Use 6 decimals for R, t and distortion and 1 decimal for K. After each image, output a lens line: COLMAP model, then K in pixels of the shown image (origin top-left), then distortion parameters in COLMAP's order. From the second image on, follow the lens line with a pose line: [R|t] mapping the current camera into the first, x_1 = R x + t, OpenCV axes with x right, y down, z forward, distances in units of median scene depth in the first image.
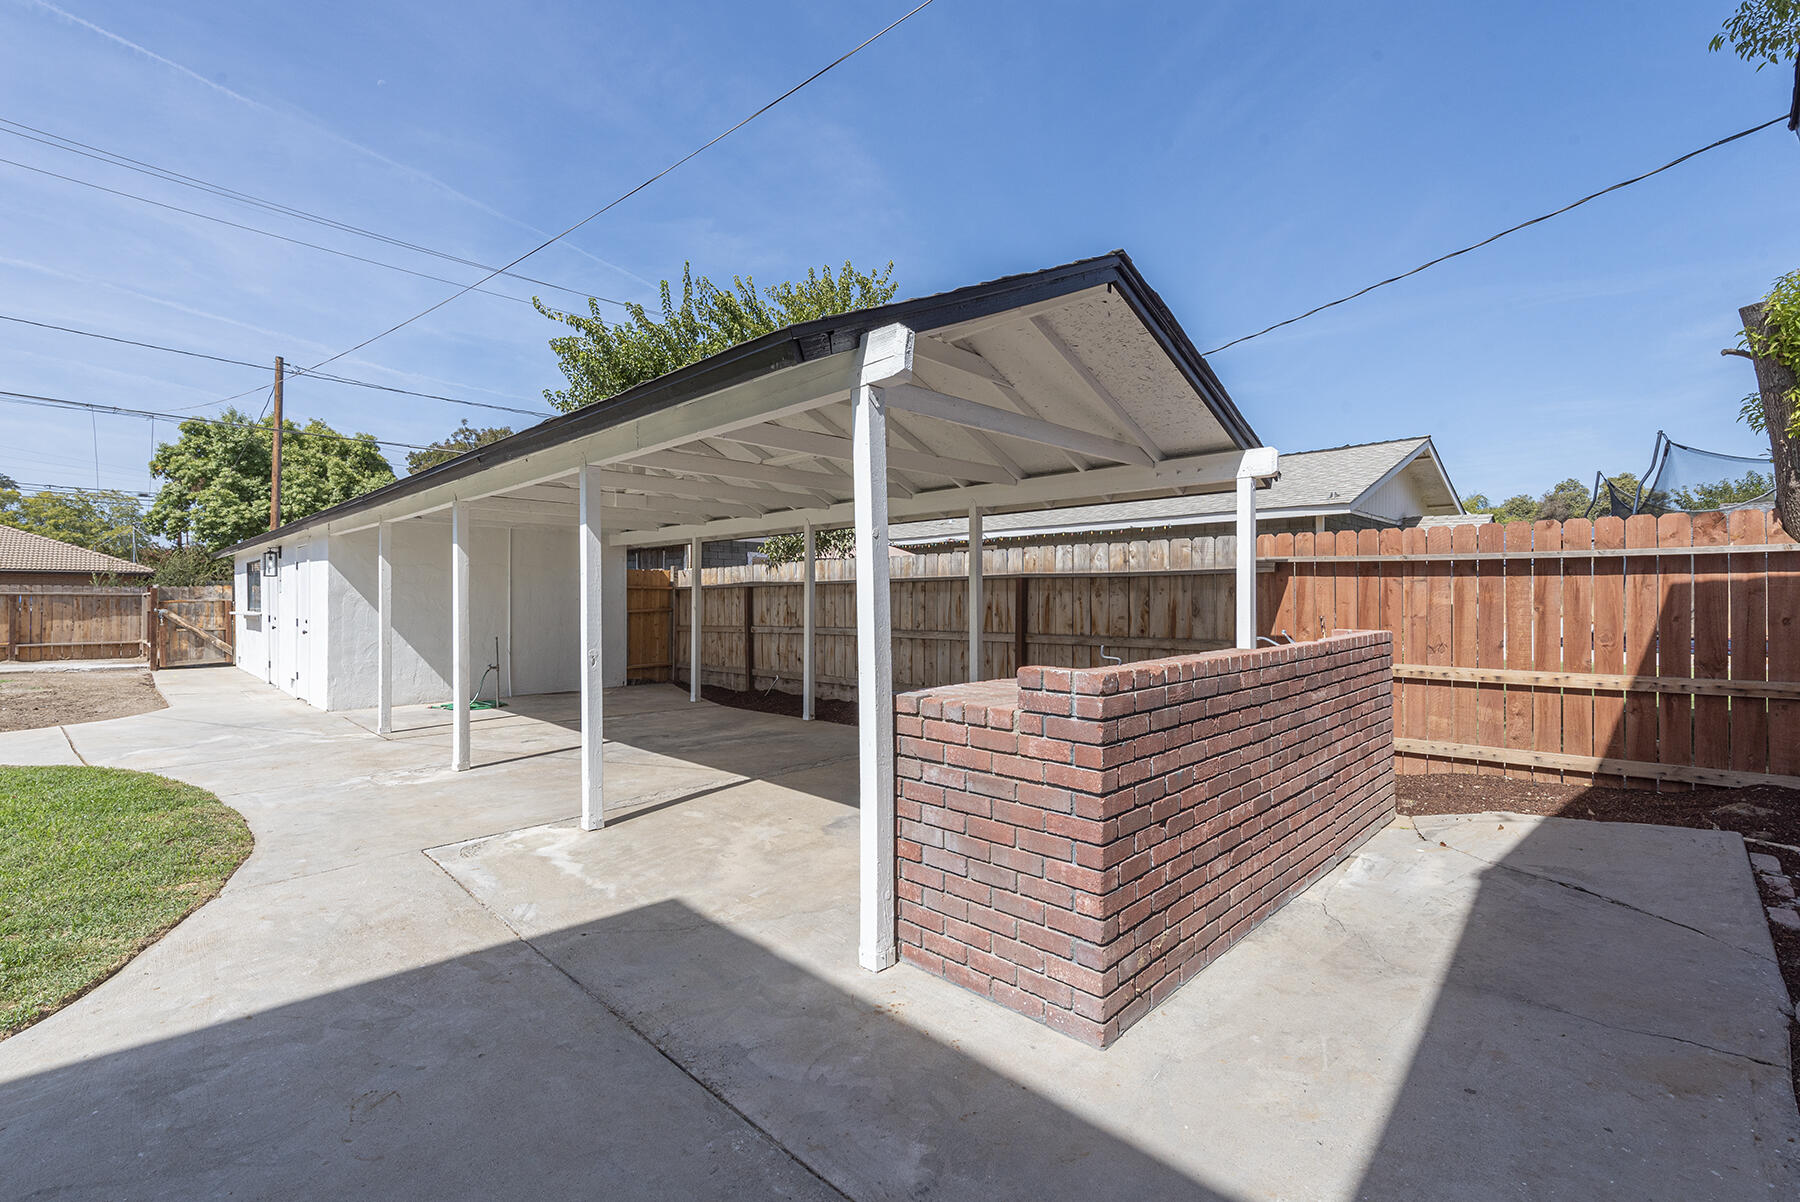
lens RADIAL K [[775.9, 0, 900.0], [0, 775.9, 601.0], [0, 0, 1]] dist [0.001964, 0.000333]
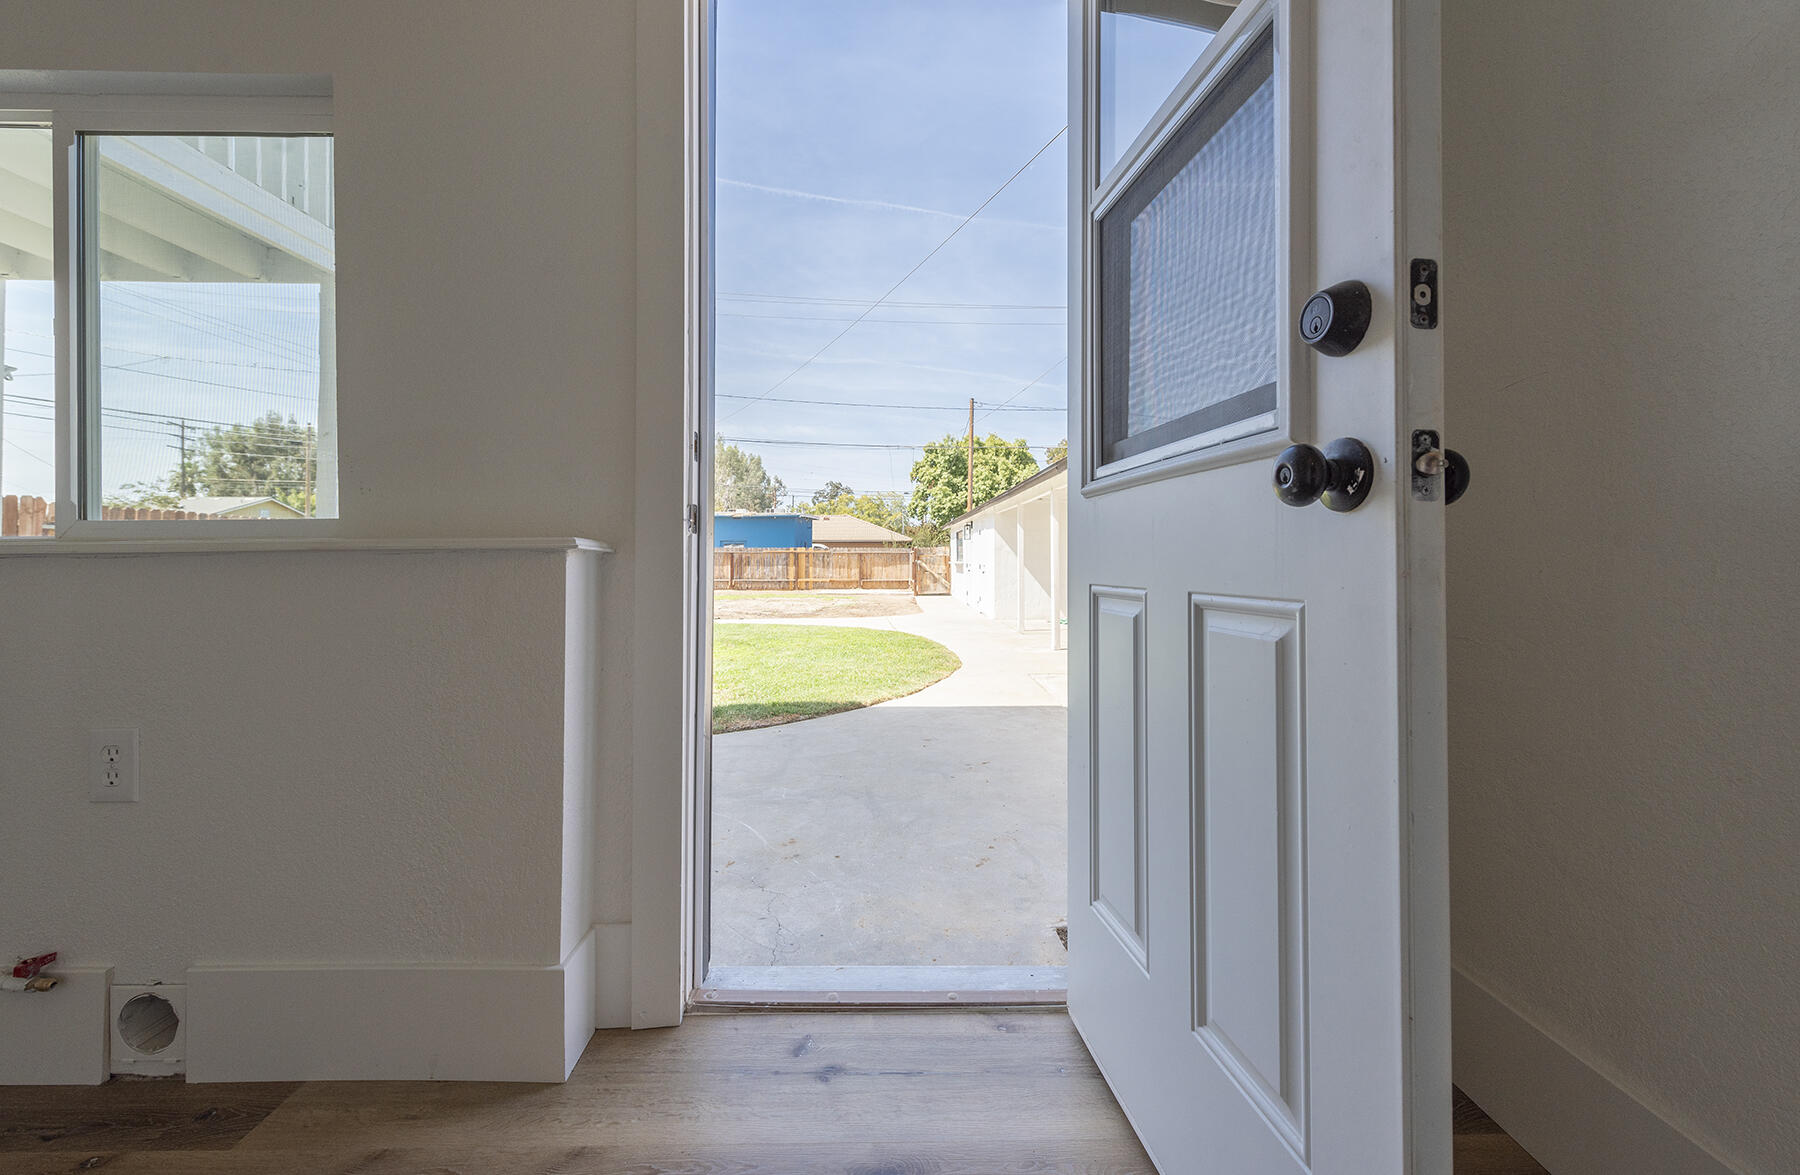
lens RADIAL K [[731.7, 0, 897.5], [0, 731.7, 545.1], [0, 0, 1]] dist [0.000016, -0.000001]
pose [[0.713109, -0.017174, -0.700842, 0.089120], [0.001194, 0.999728, -0.023283, 0.008021], [0.701052, 0.015767, 0.712936, -0.109252]]
